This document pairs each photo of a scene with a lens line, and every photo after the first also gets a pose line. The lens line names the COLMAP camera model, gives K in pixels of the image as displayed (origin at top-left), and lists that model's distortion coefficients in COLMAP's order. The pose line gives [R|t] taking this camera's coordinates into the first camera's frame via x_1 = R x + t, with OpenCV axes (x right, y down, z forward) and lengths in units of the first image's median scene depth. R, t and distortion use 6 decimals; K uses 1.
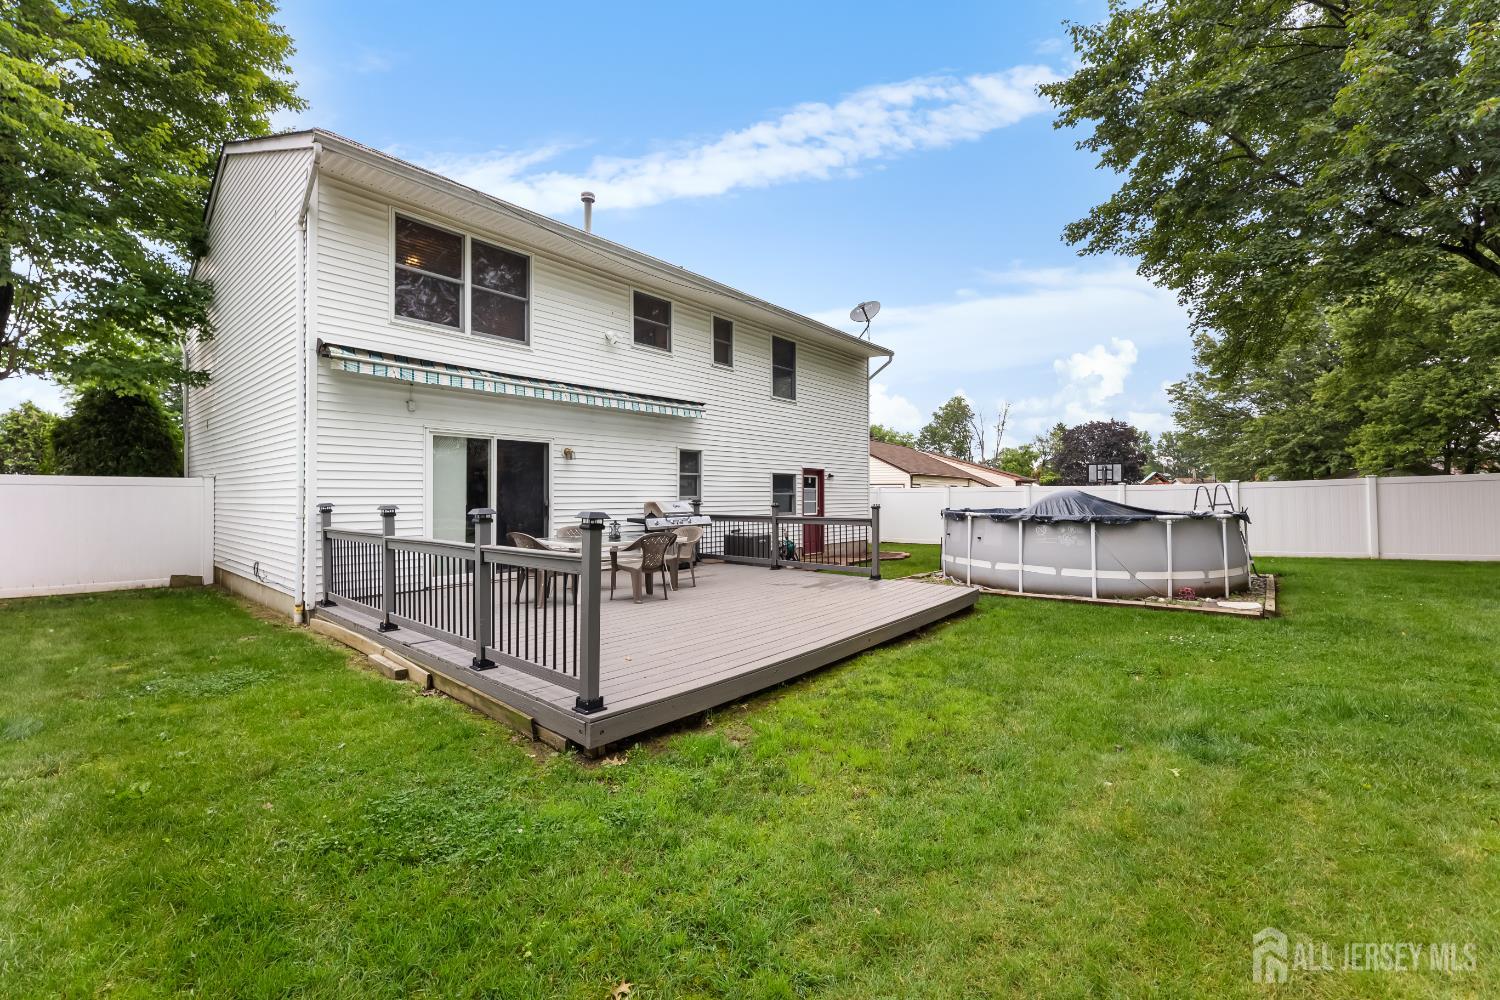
lens RADIAL K [[605.5, 0, 757.2], [0, 605.5, 487.7], [0, 0, 1]] dist [0.003701, -0.000069]
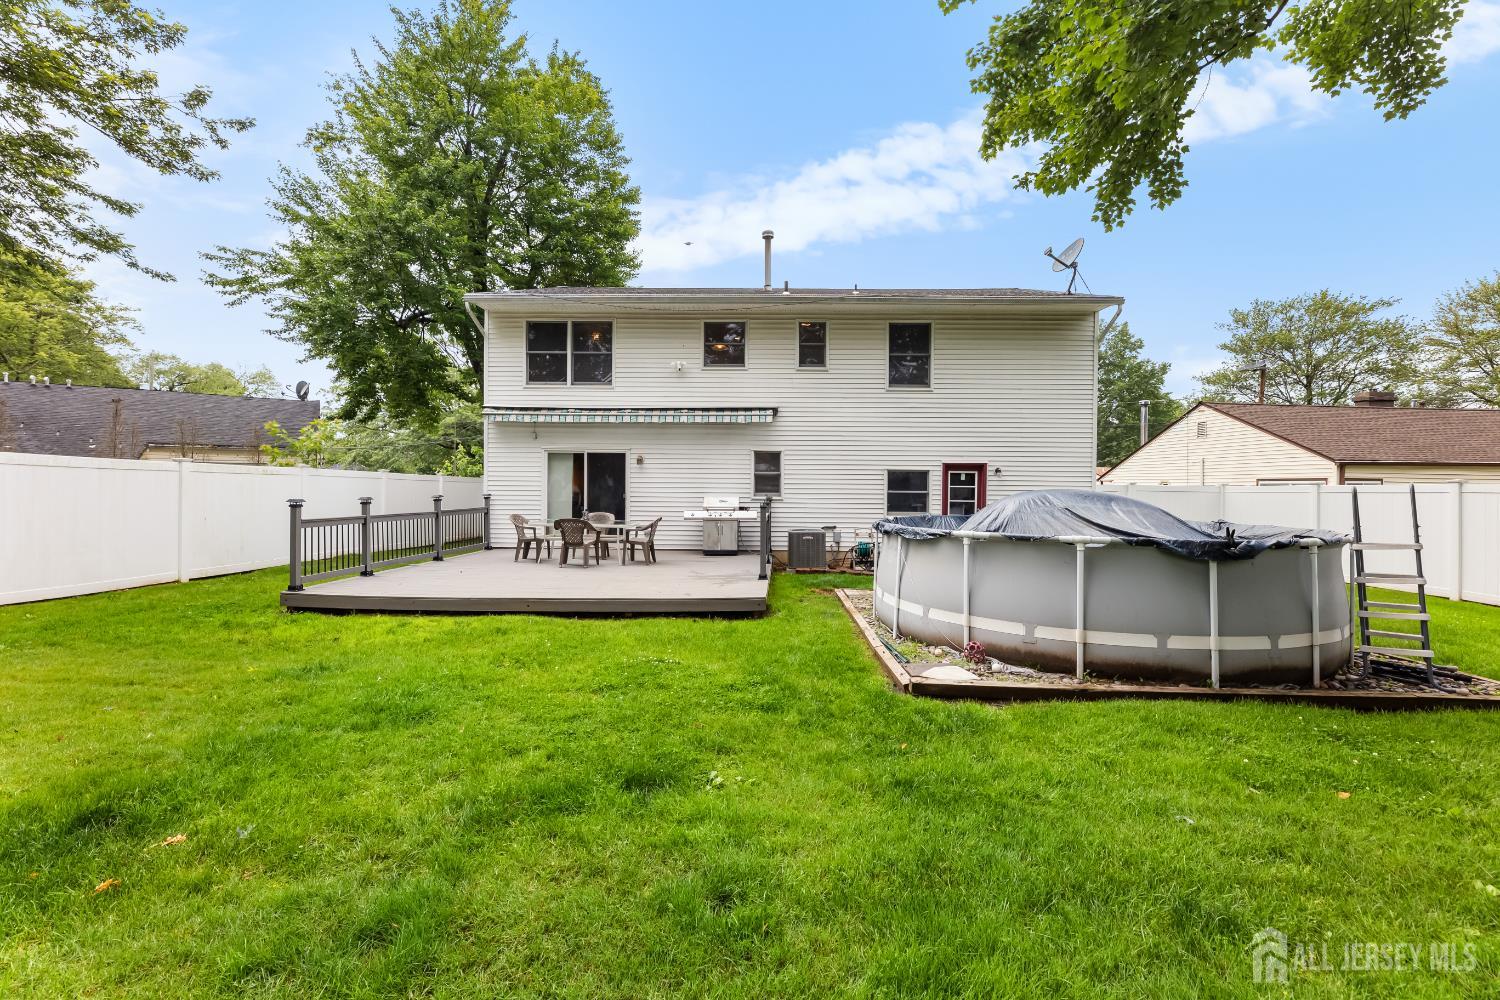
lens RADIAL K [[605.5, 0, 745.5], [0, 605.5, 498.0], [0, 0, 1]] dist [0.003701, -0.000069]
pose [[0.632329, 0.019731, -0.774449, 0.795219], [-0.000132, 0.999678, 0.025362, -0.005412], [0.774700, -0.015935, 0.632128, 0.293132]]
